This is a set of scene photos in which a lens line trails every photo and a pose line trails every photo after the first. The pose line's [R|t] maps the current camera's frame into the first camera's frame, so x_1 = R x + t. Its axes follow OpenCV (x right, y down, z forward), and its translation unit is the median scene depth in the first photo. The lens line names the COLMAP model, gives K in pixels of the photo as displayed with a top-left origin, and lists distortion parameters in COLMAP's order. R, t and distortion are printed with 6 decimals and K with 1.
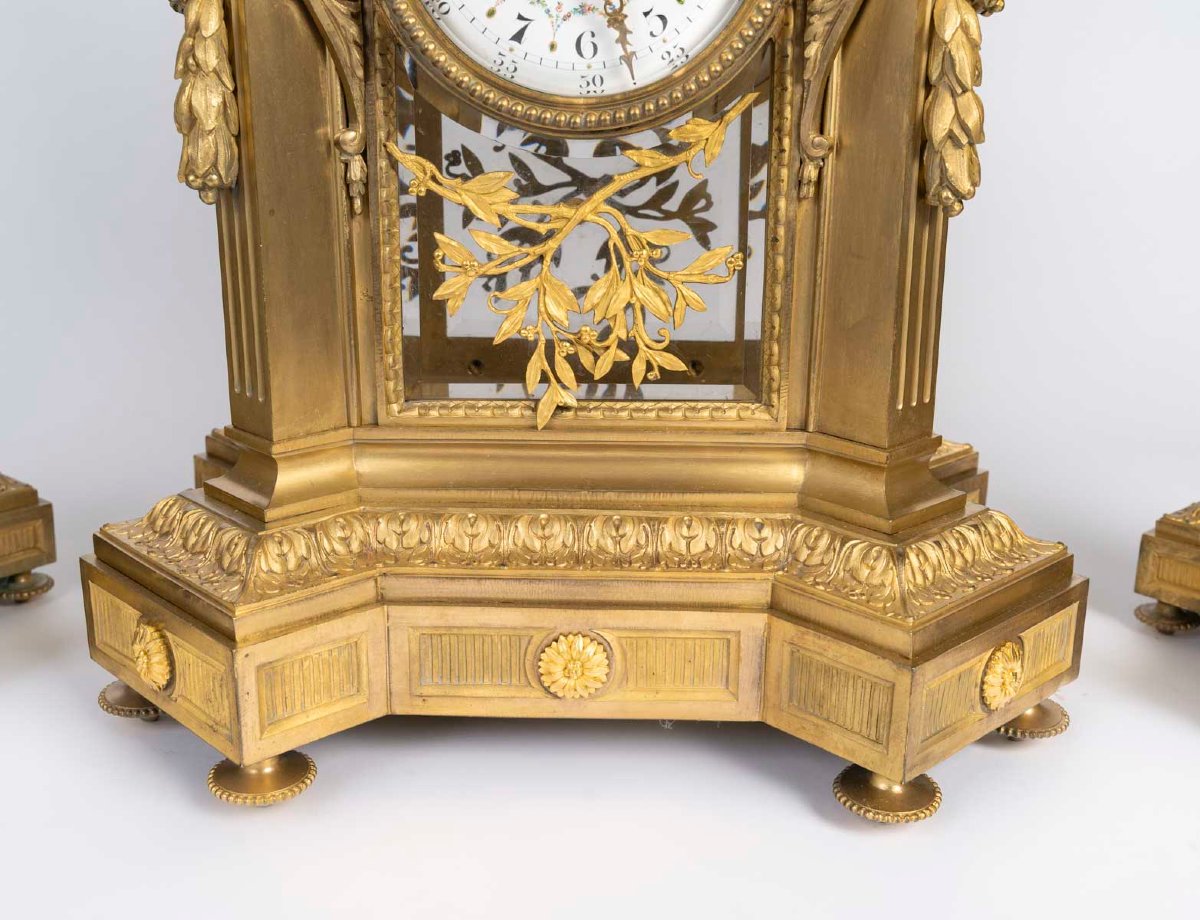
lens RADIAL K [[1333.0, 0, 604.1], [0, 1333.0, 440.9], [0, 0, 1]] dist [0.002714, 0.000000]
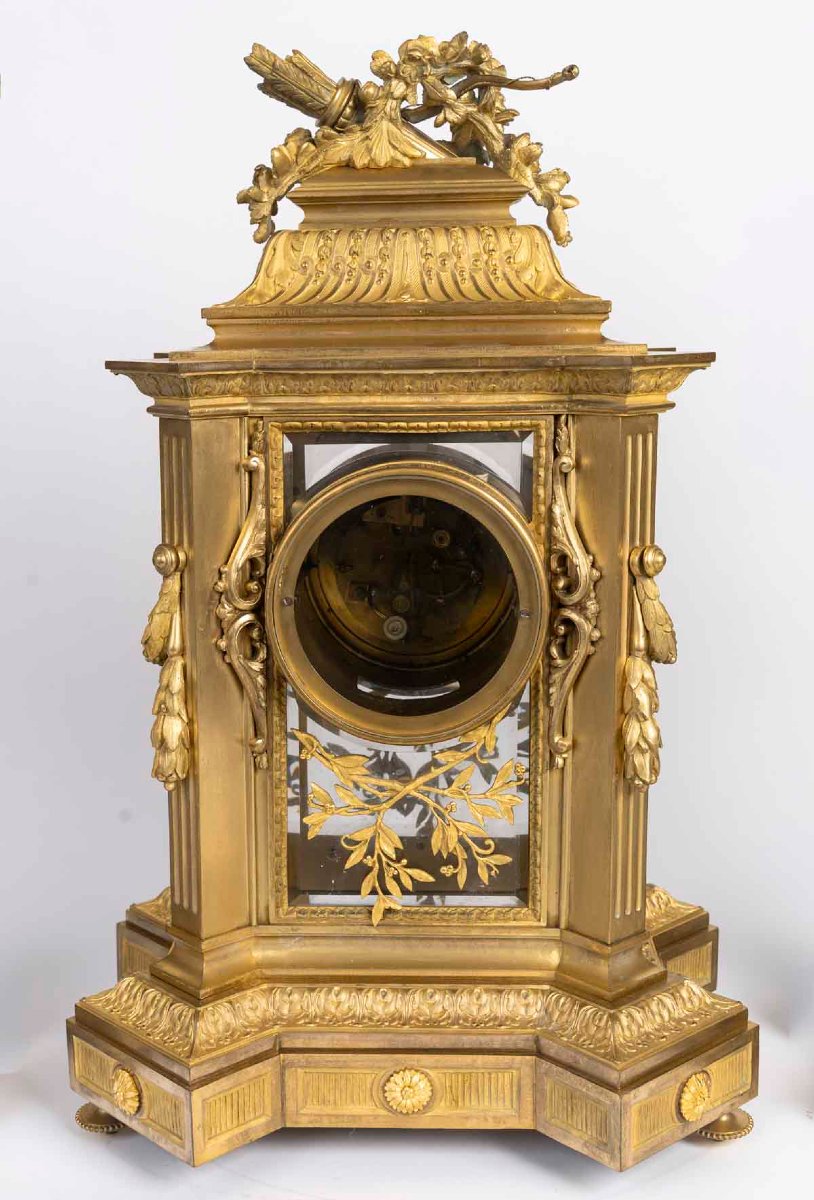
lens RADIAL K [[1701.5, 0, 419.9], [0, 1701.5, 595.0], [0, 0, 1]] dist [0.025705, 0.000000]
pose [[0.999918, -0.010870, 0.006794, -0.013874], [0.011462, 0.995490, -0.094176, -0.205373], [-0.005740, 0.094246, 0.995532, -0.957781]]
